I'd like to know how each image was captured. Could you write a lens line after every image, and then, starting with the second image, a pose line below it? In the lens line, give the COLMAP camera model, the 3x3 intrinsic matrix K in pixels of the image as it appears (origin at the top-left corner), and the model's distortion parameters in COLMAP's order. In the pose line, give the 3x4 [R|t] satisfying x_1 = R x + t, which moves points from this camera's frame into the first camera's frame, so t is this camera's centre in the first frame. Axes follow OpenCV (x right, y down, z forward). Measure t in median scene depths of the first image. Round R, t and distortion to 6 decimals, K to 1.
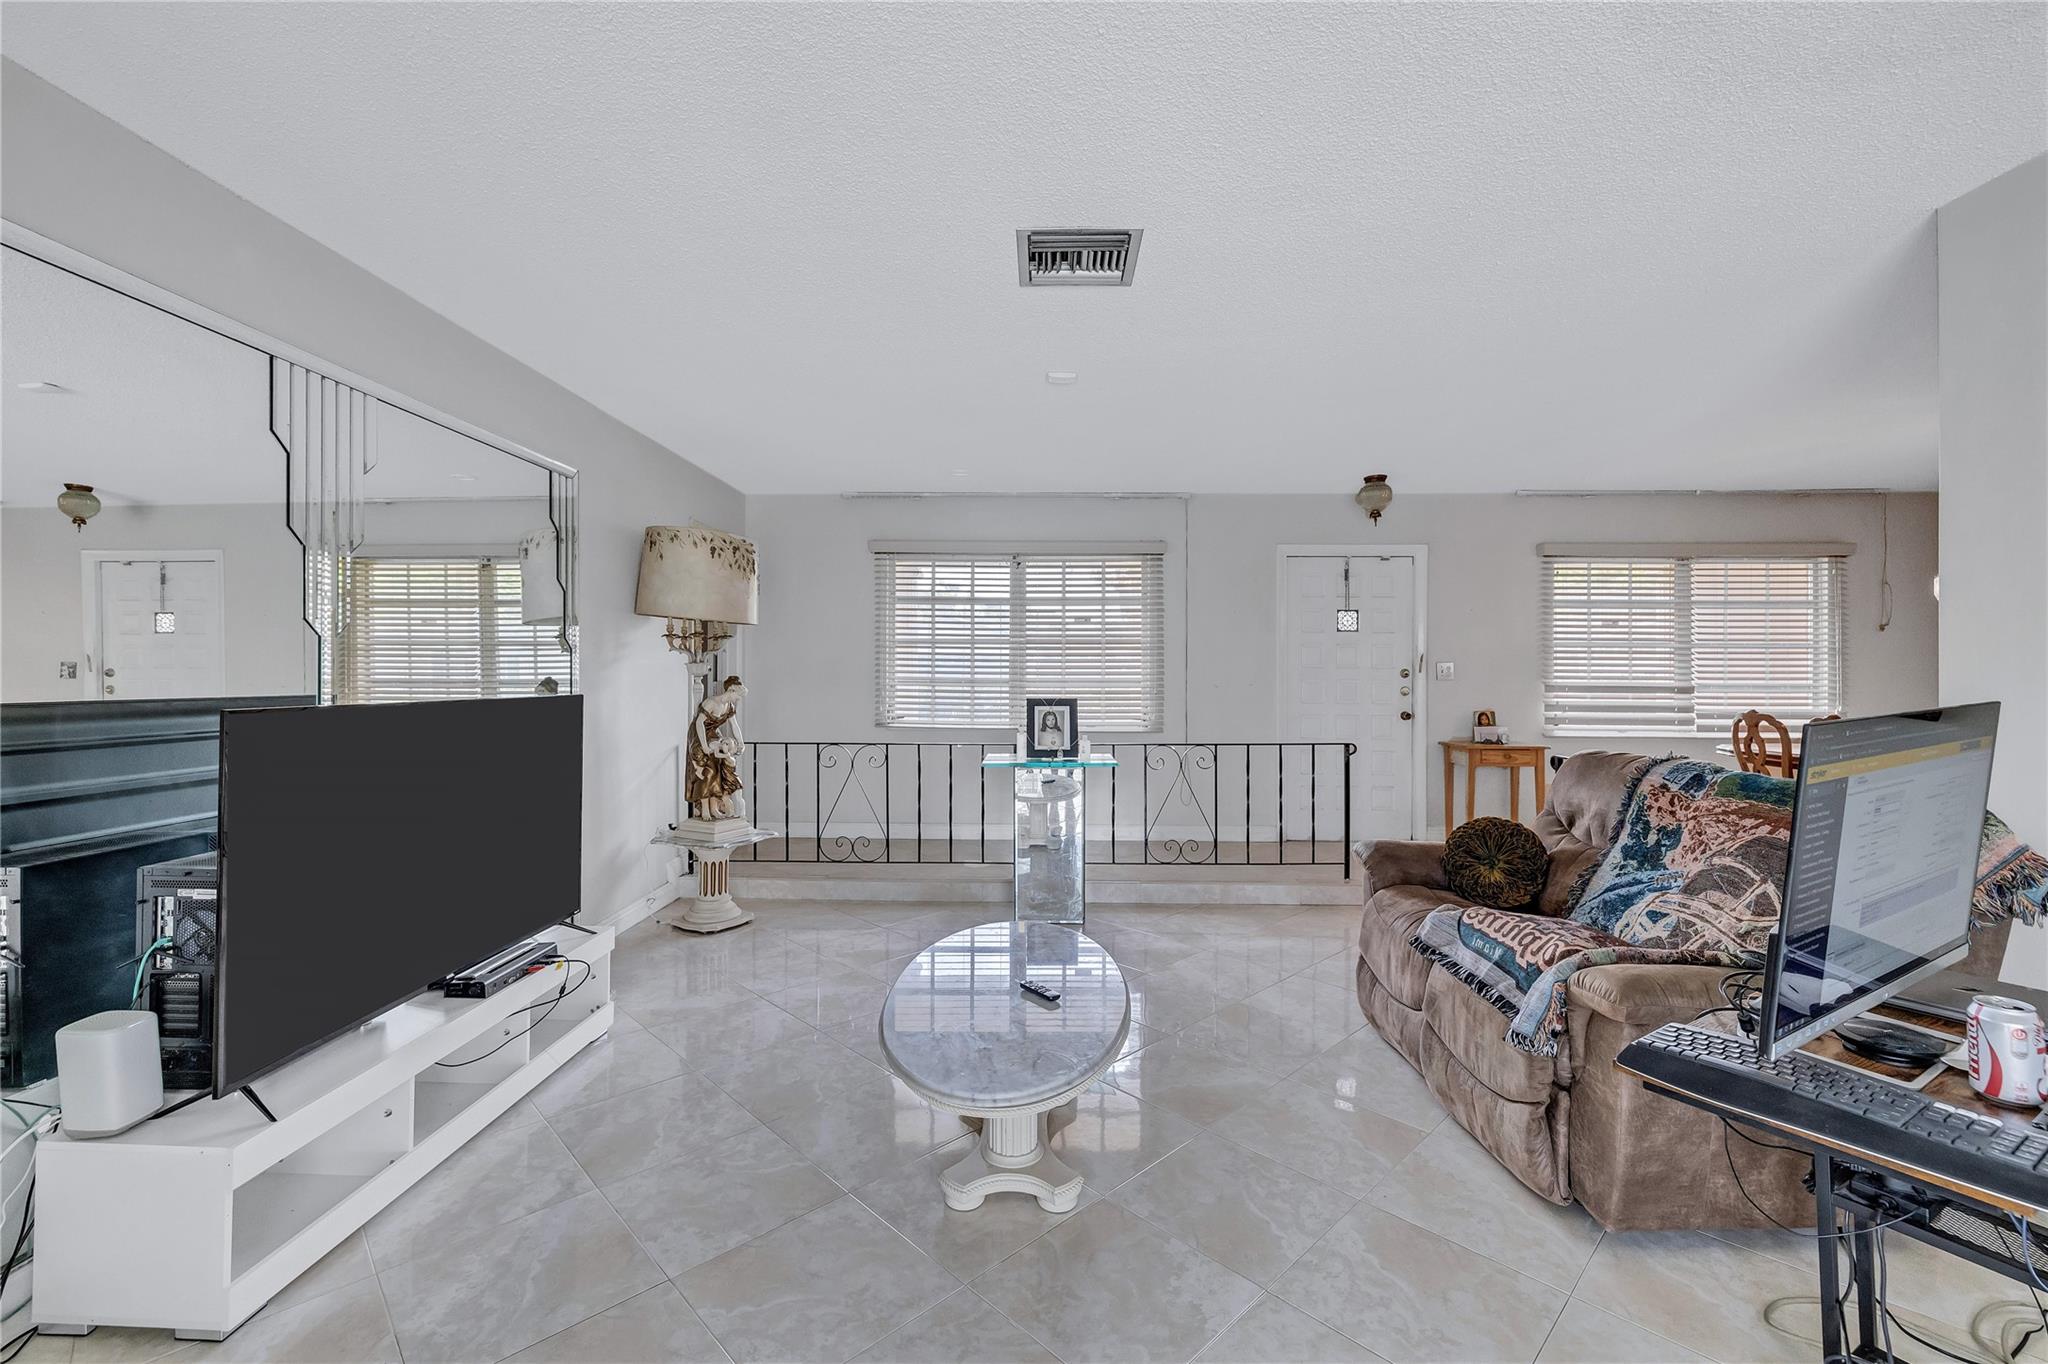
lens RADIAL K [[867.5, 0, 1005.9], [0, 867.5, 672.3], [0, 0, 1]] dist [0.003088, -0.001215]
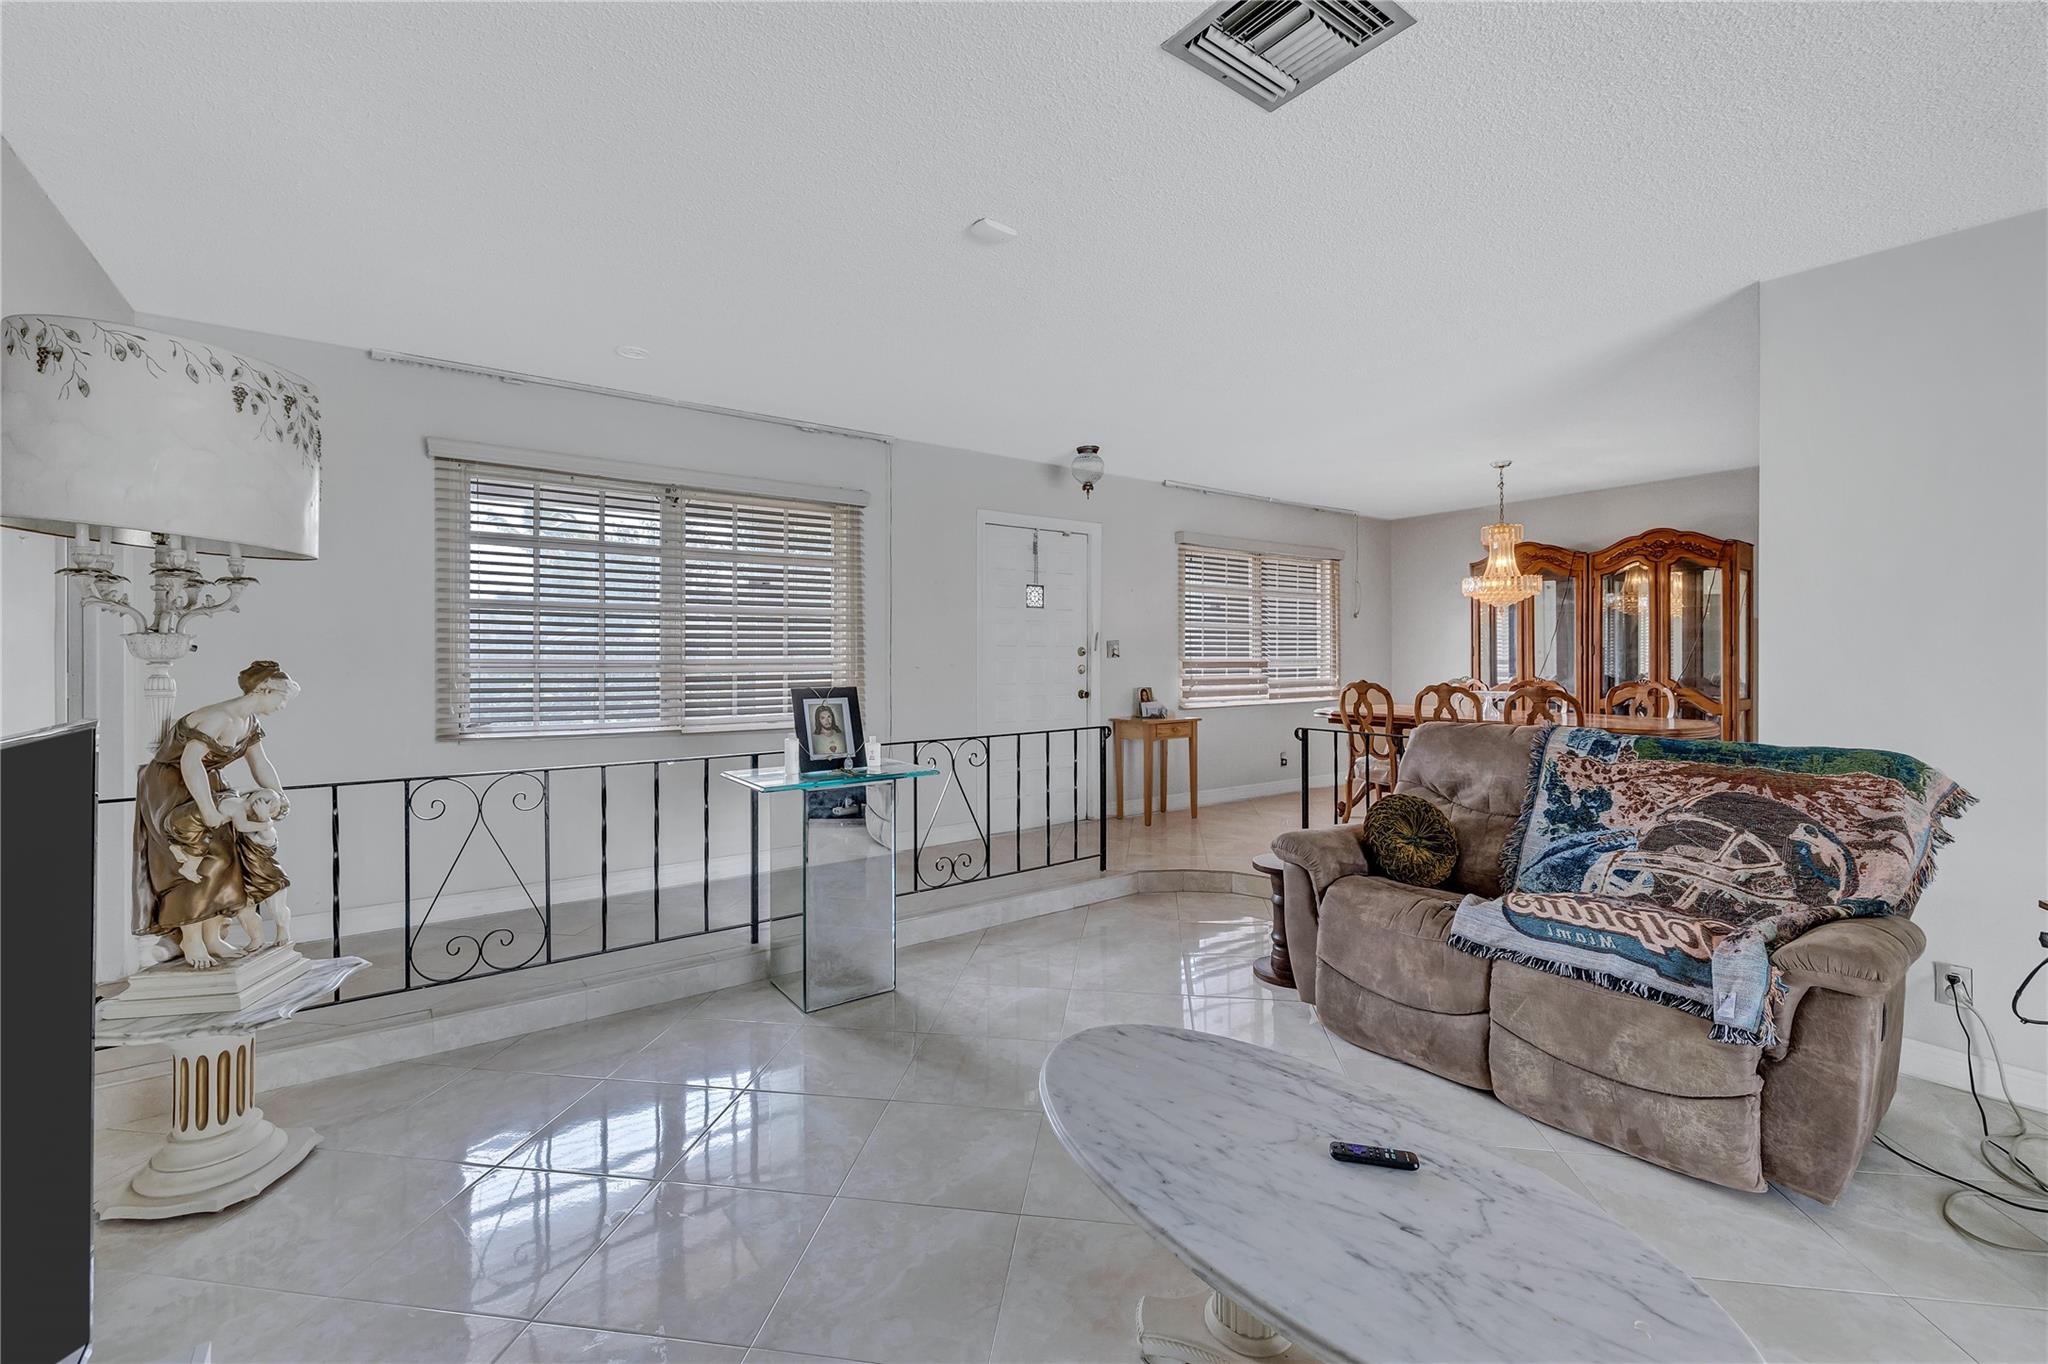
lens RADIAL K [[867.5, 0, 974.8], [0, 867.5, 651.6], [0, 0, 1]] dist [0.003088, -0.001215]
pose [[0.780778, -0.002998, 0.624801, -0.327420], [0.002999, 0.999995, 0.001051, -0.000125], [-0.624801, 0.001053, 0.780783, 0.388271]]
